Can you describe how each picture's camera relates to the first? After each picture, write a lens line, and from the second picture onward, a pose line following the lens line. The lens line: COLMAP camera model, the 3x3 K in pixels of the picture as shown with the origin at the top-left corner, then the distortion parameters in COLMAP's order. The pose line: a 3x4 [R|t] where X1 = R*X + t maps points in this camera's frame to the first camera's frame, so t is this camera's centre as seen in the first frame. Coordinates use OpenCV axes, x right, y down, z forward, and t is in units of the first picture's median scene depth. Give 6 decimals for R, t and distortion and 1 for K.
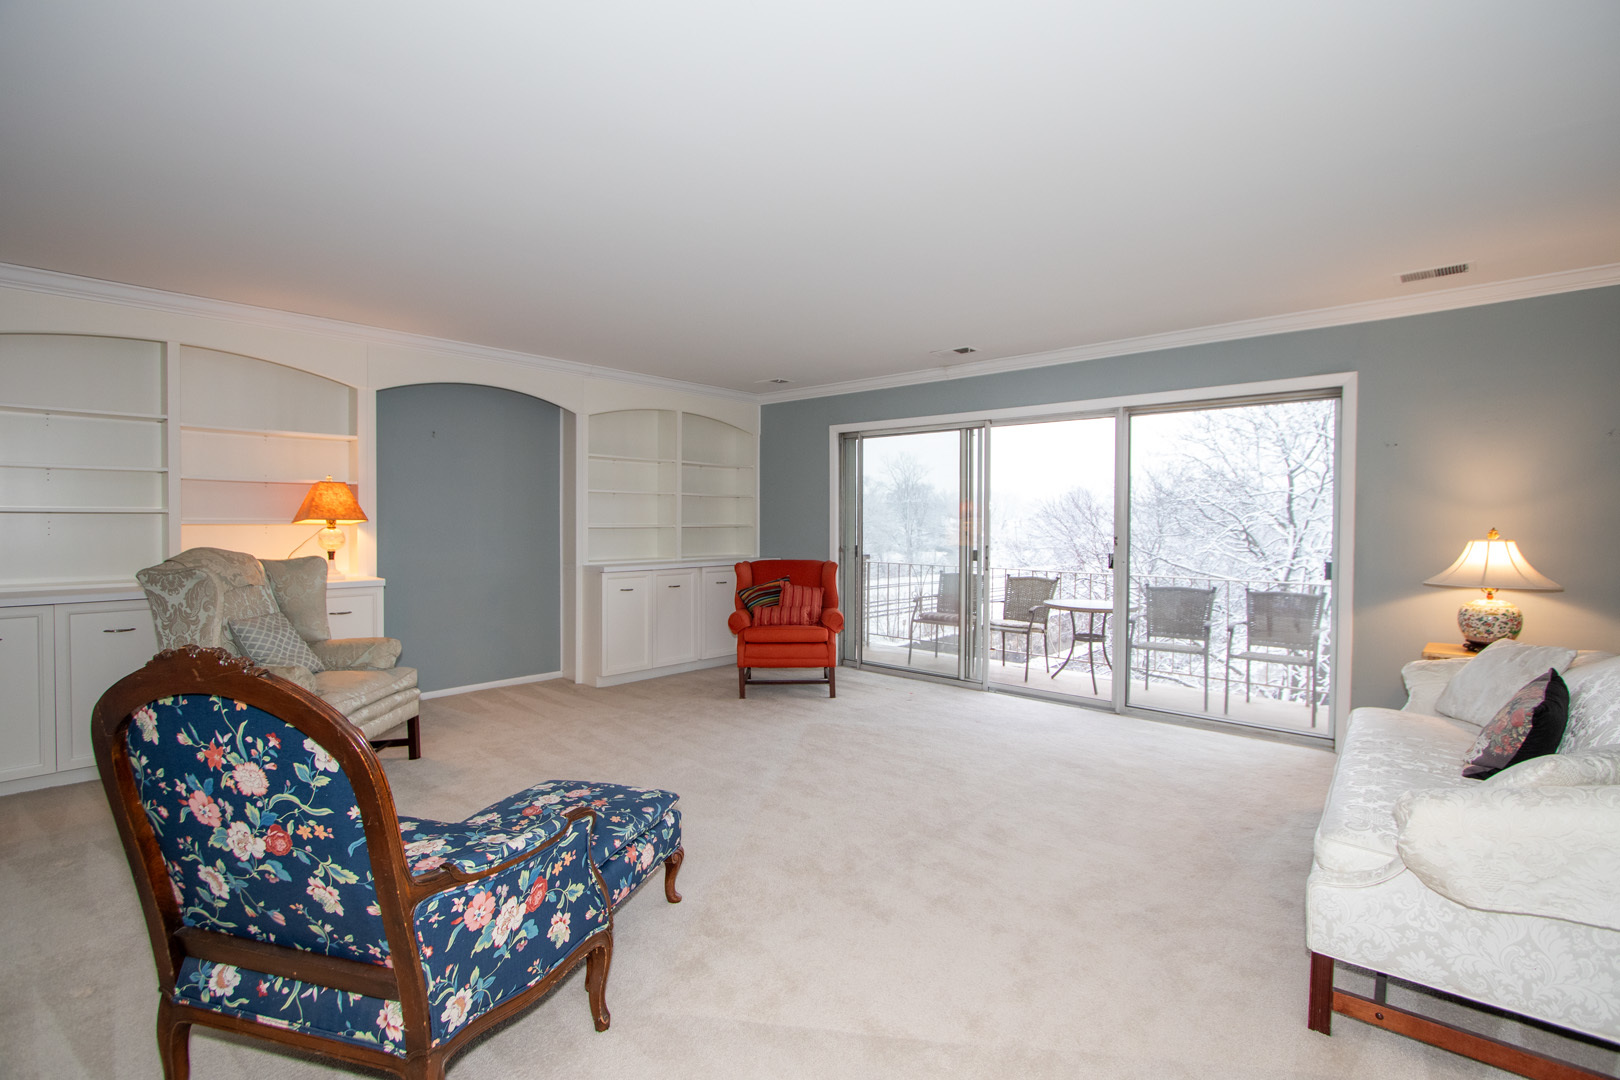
lens RADIAL K [[751.0, 0, 810.0], [0, 751.0, 540.0], [0, 0, 1]] dist [0.002113, -0.009304]
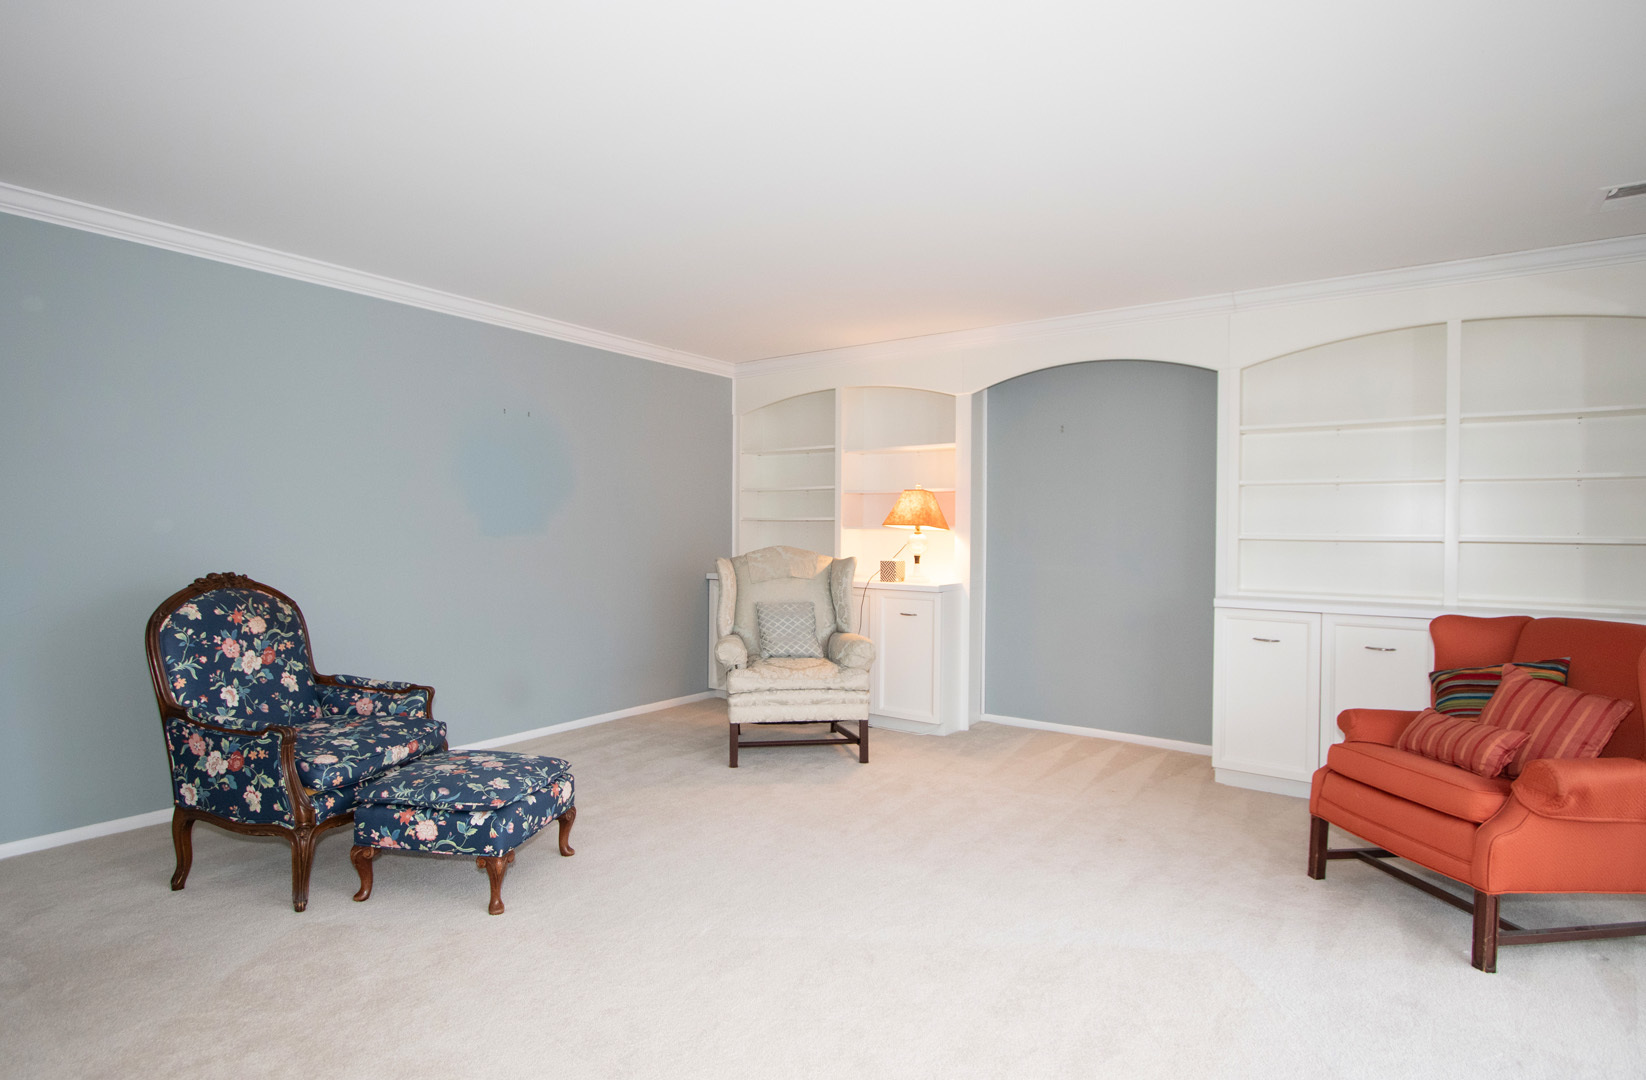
lens RADIAL K [[827.1, 0, 800.5], [0, 827.1, 537.1], [0, 0, 1]] dist [0.000297, -0.000823]
pose [[0.091901, 0.004191, -0.995759, 0.573010], [-0.034491, 0.999404, 0.001023, -0.007848], [0.995171, 0.034251, 0.091991, 0.807150]]
